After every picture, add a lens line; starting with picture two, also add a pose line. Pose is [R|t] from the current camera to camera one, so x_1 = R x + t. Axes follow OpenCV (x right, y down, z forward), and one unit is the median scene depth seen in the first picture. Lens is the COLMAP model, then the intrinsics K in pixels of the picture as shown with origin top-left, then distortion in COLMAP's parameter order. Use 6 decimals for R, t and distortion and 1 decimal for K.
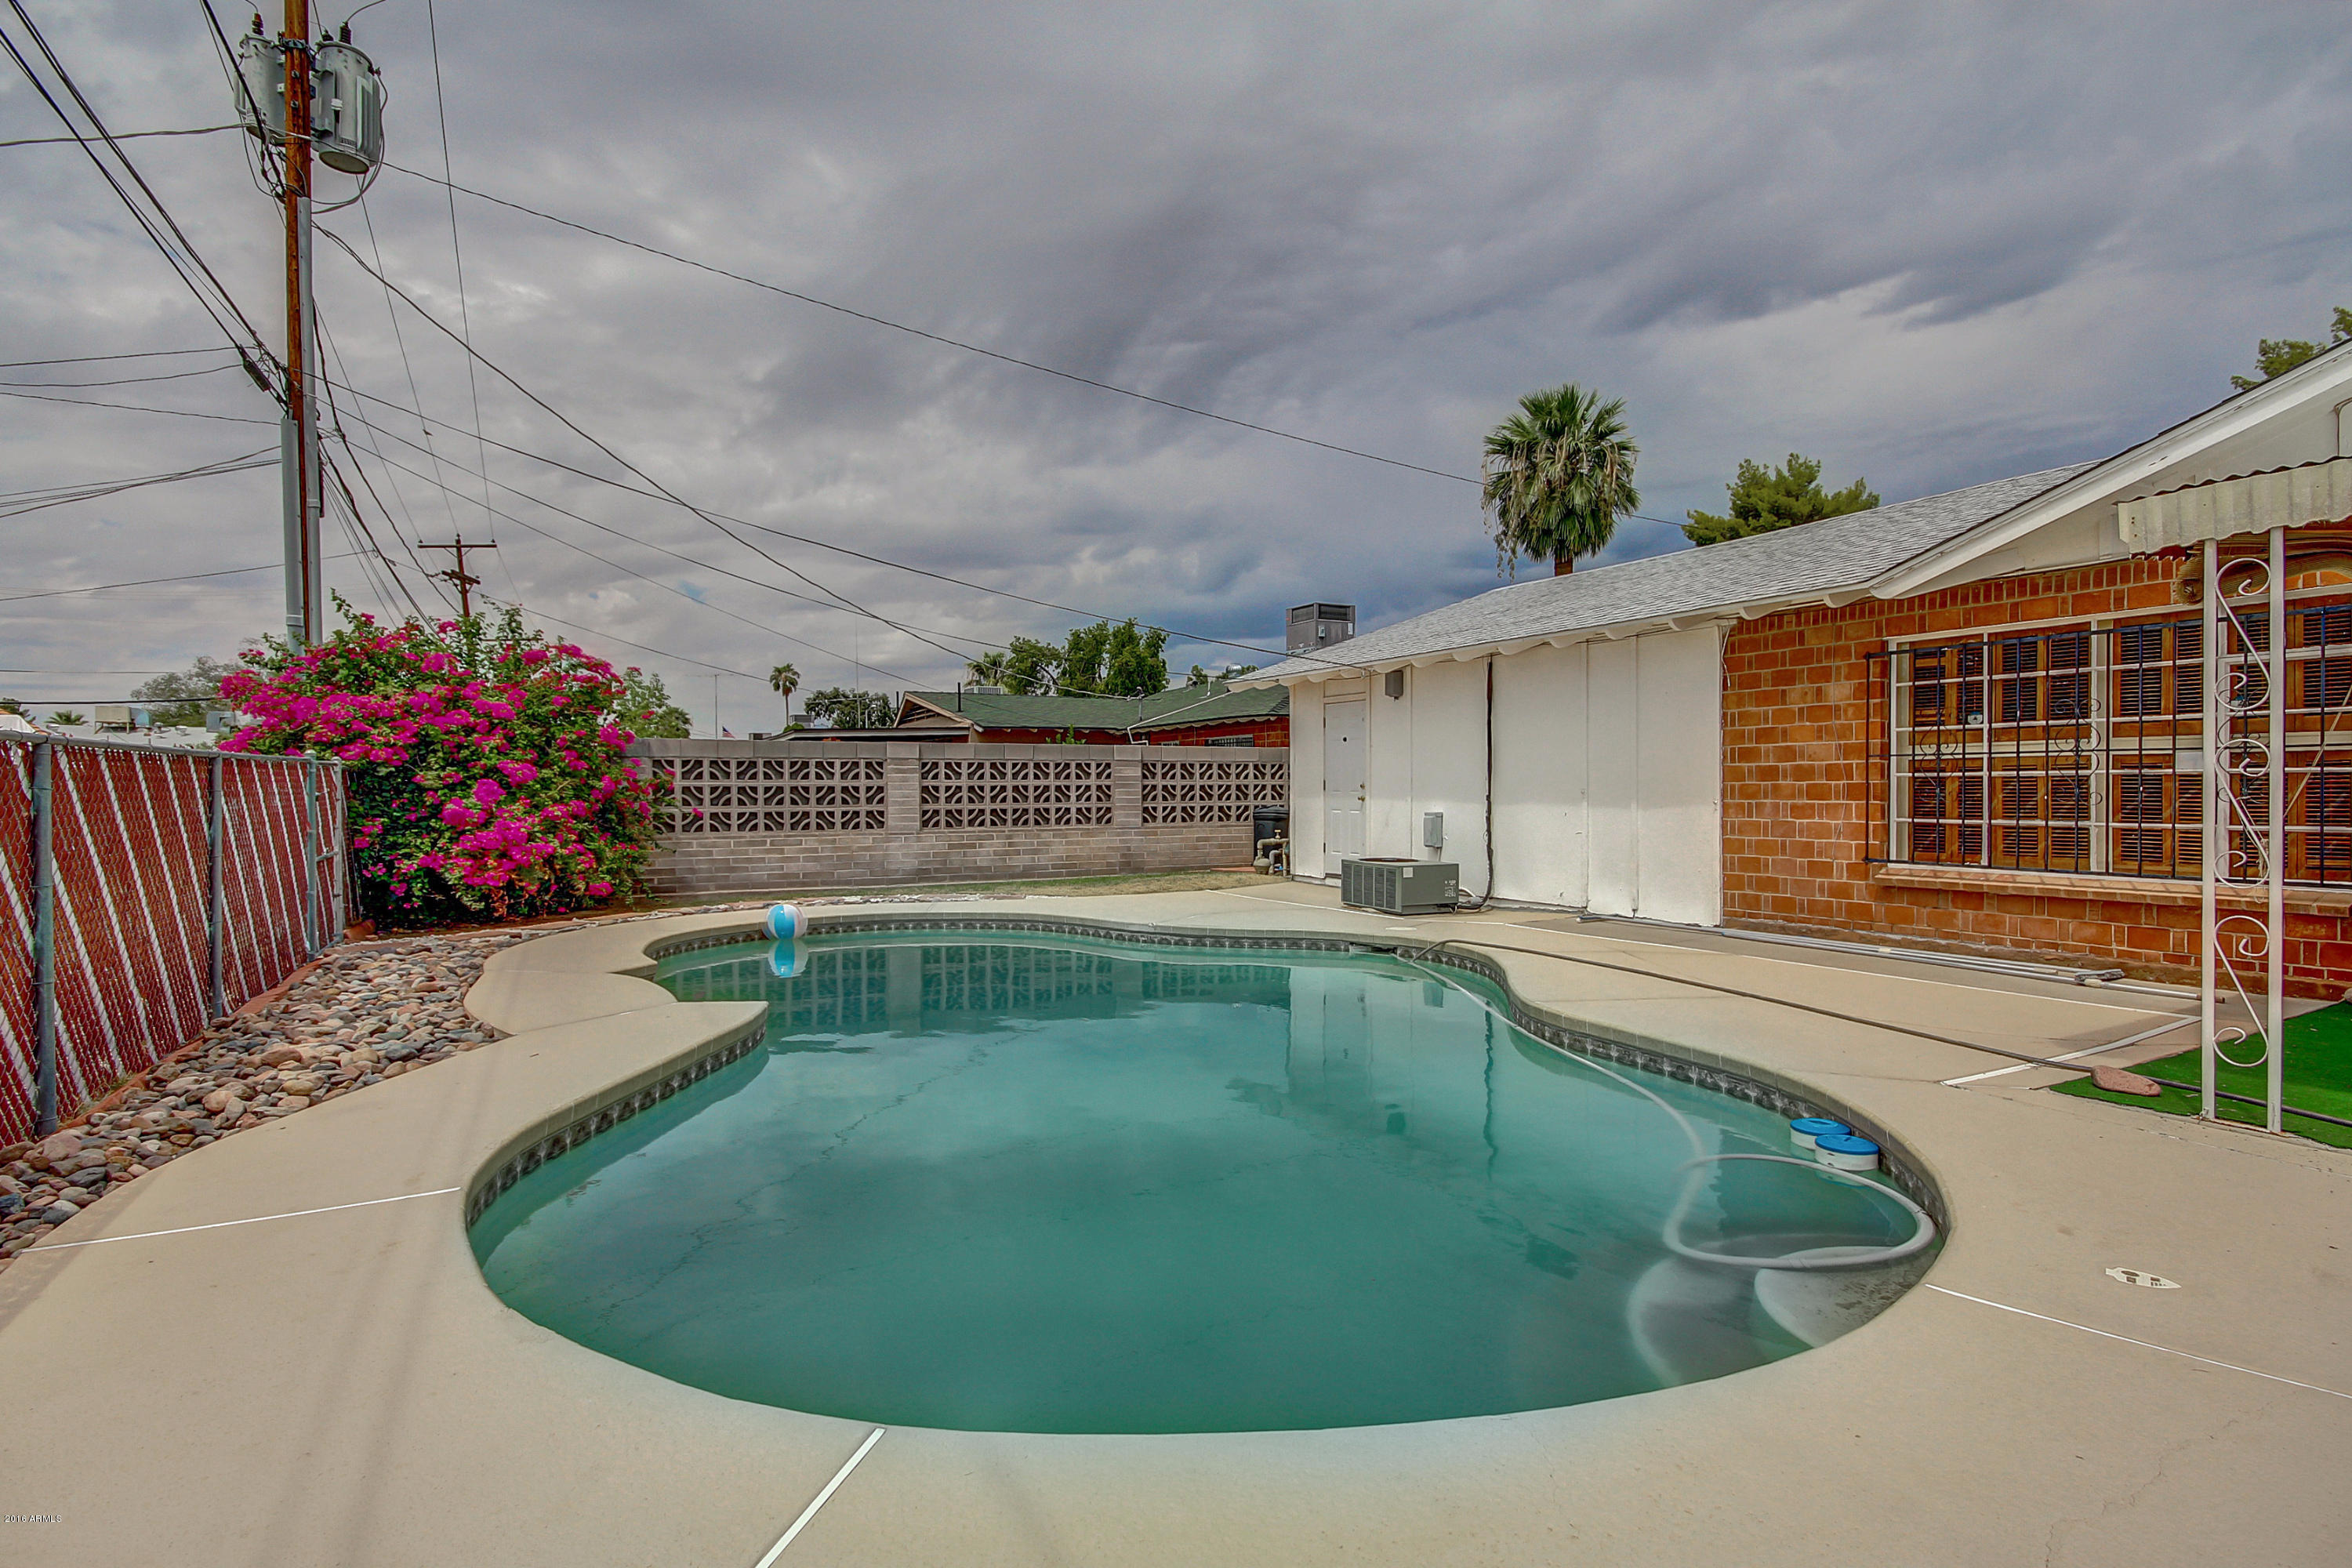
lens RADIAL K [[1159.1, 0, 1173.8], [0, 1159.1, 805.9], [0, 0, 1]] dist [-0.012152, 0.000464]
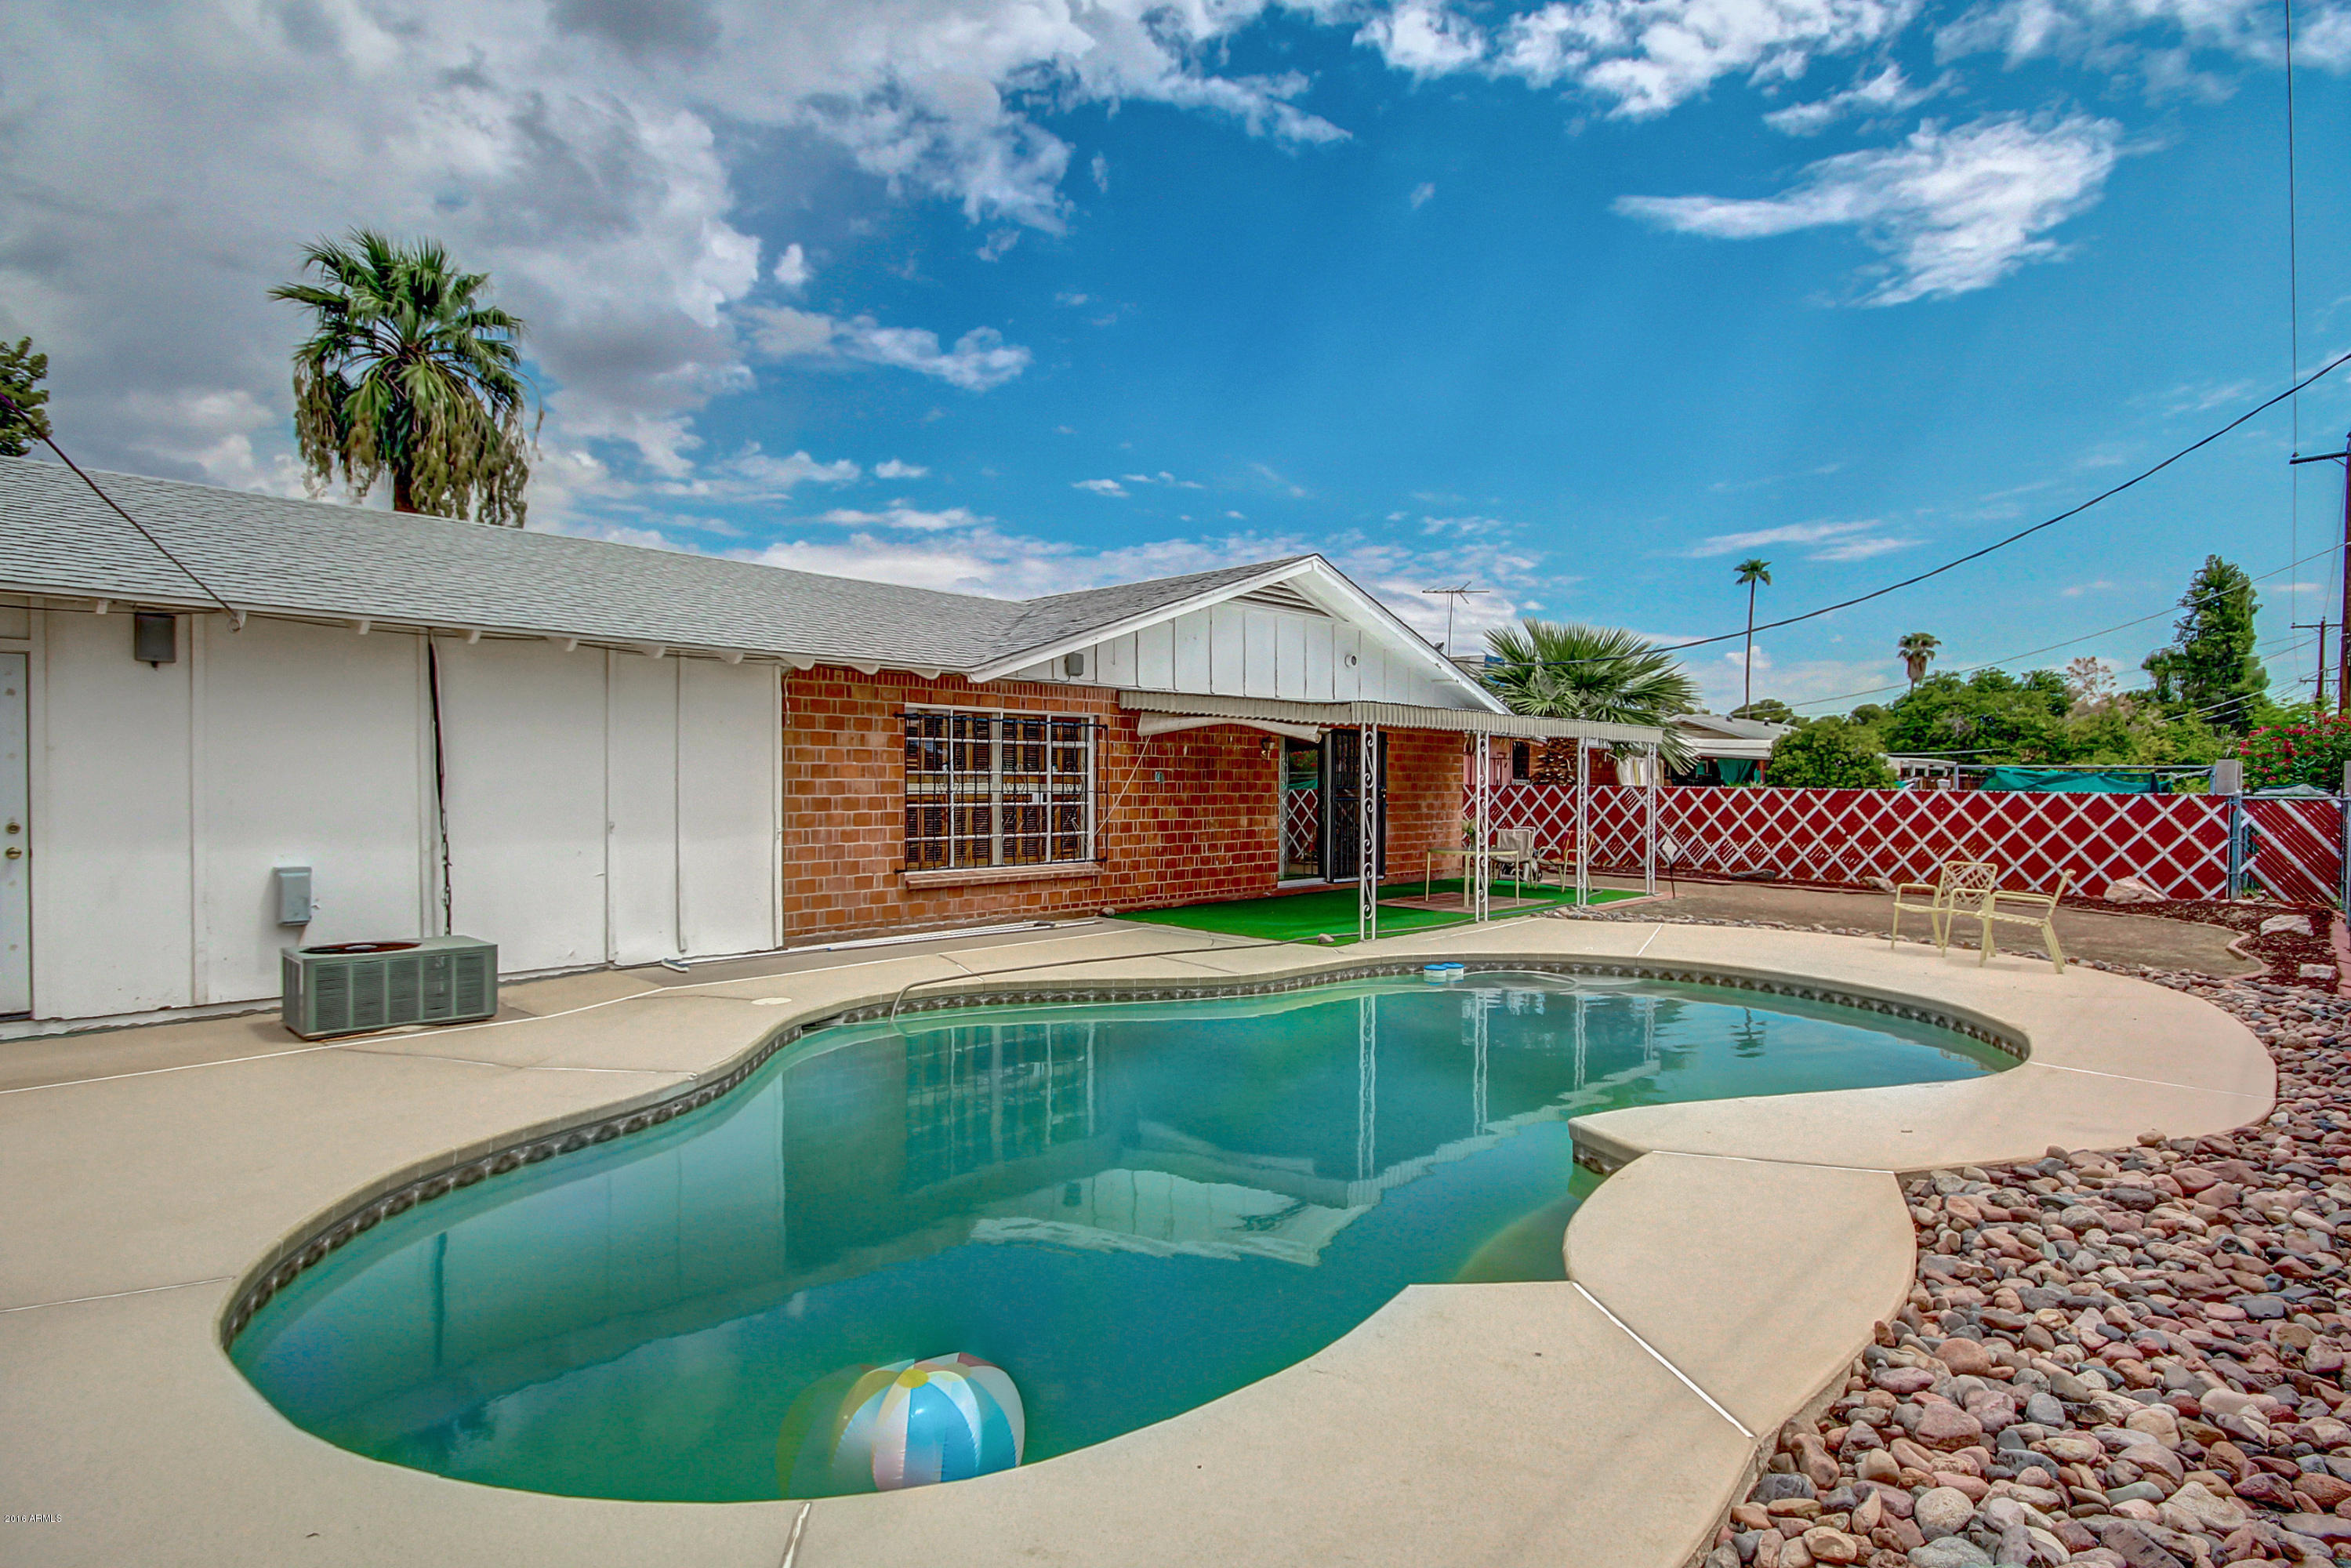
lens RADIAL K [[1192.3, 0, 1182.3], [0, 1192.3, 810.5], [0, 0, 1]] dist [0.001987, 0.000428]
pose [[-0.326040, -0.012900, 0.945268, -0.519815], [0.015695, 0.999695, 0.019056, -0.028261], [-0.945226, 0.021049, -0.325738, 0.757512]]
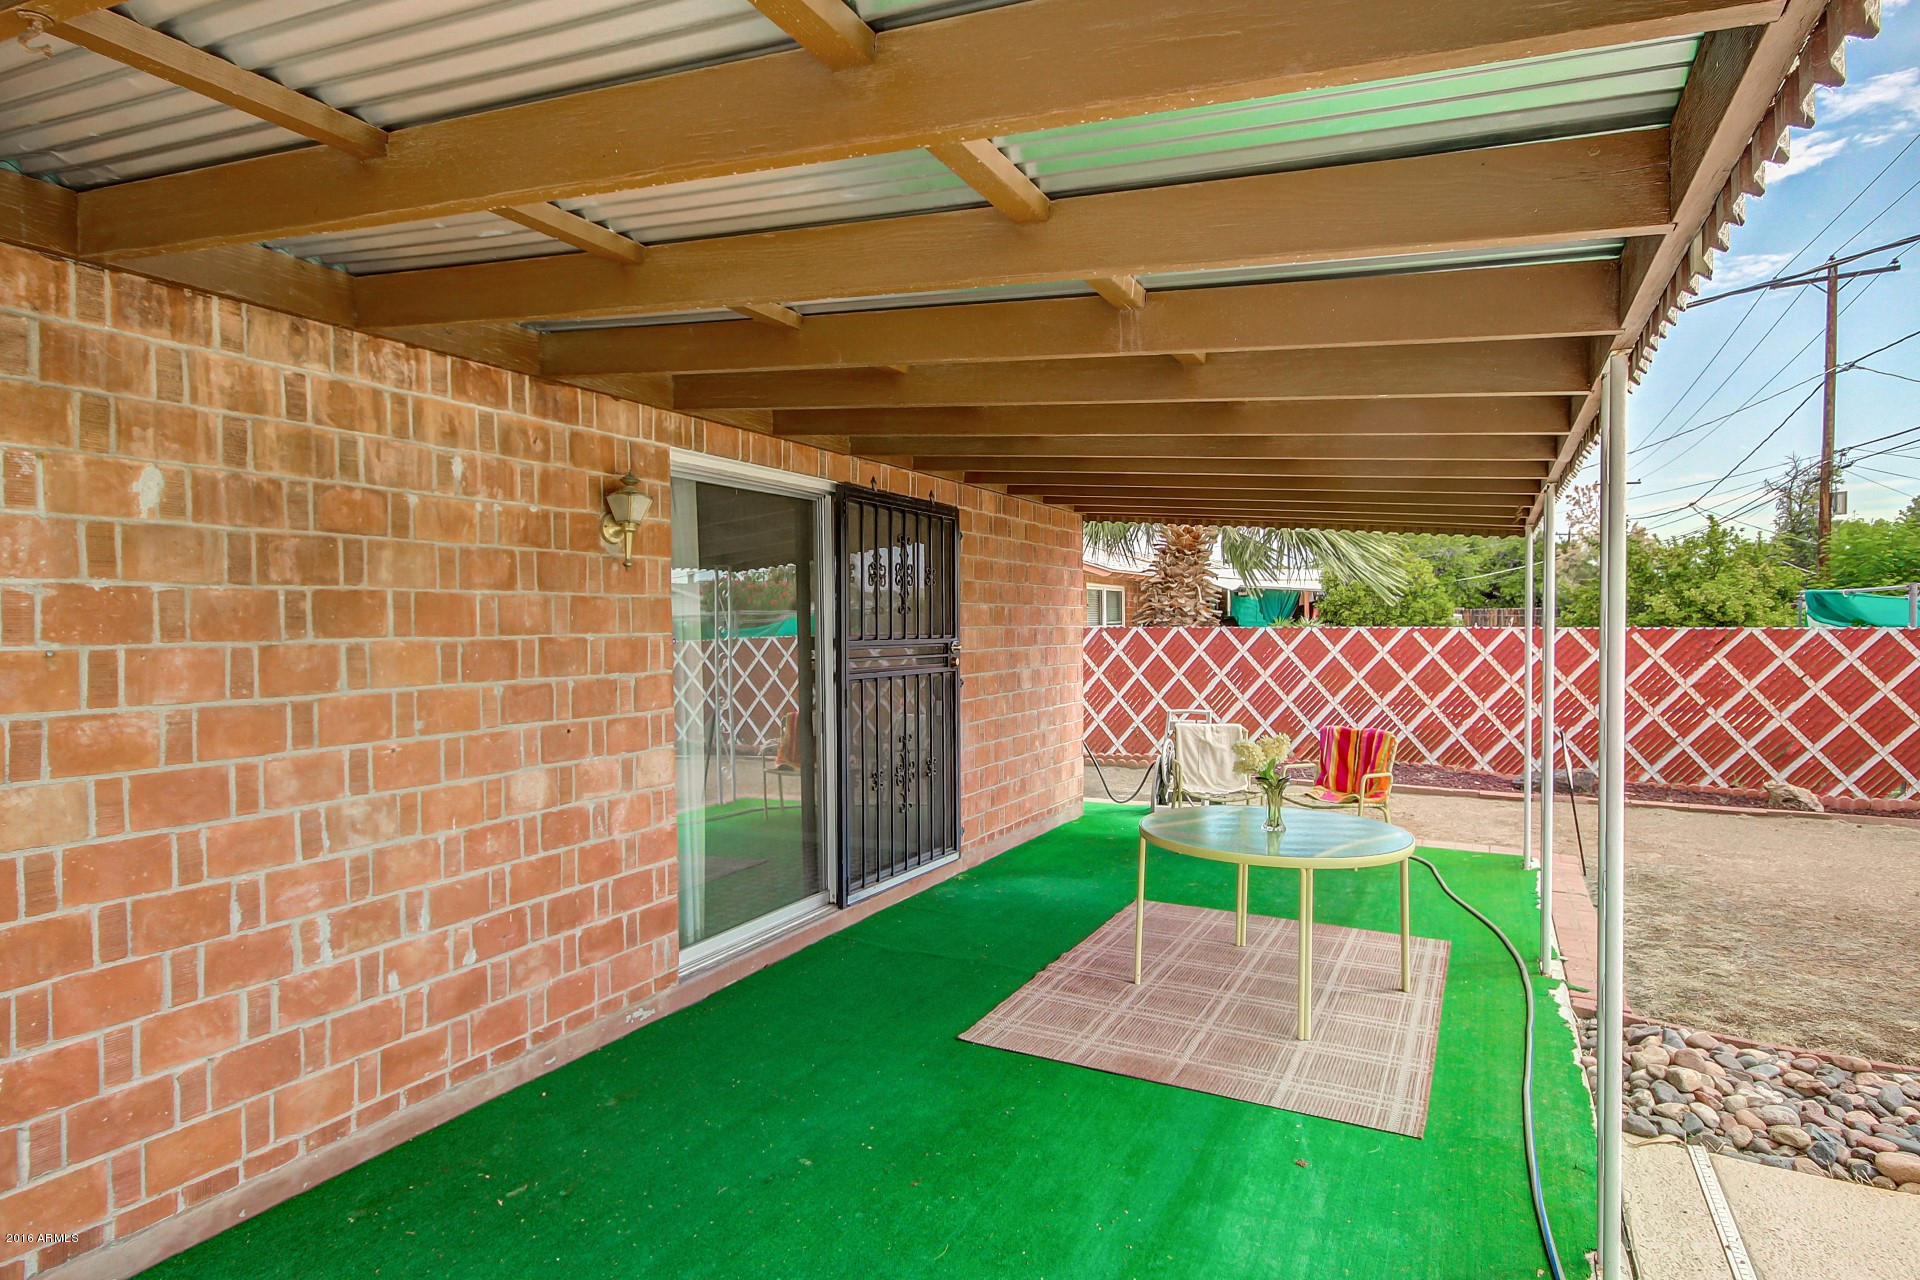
lens RADIAL K [[1043.4, 0, 964.5], [0, 1043.4, 651.0], [0, 0, 1]] dist [0.011737, 0.000544]
pose [[-0.582186, -0.006136, 0.813032, 0.298542], [0.029297, 0.999164, 0.028519, -0.034328], [-0.812528, 0.040423, -0.581519, 0.375475]]
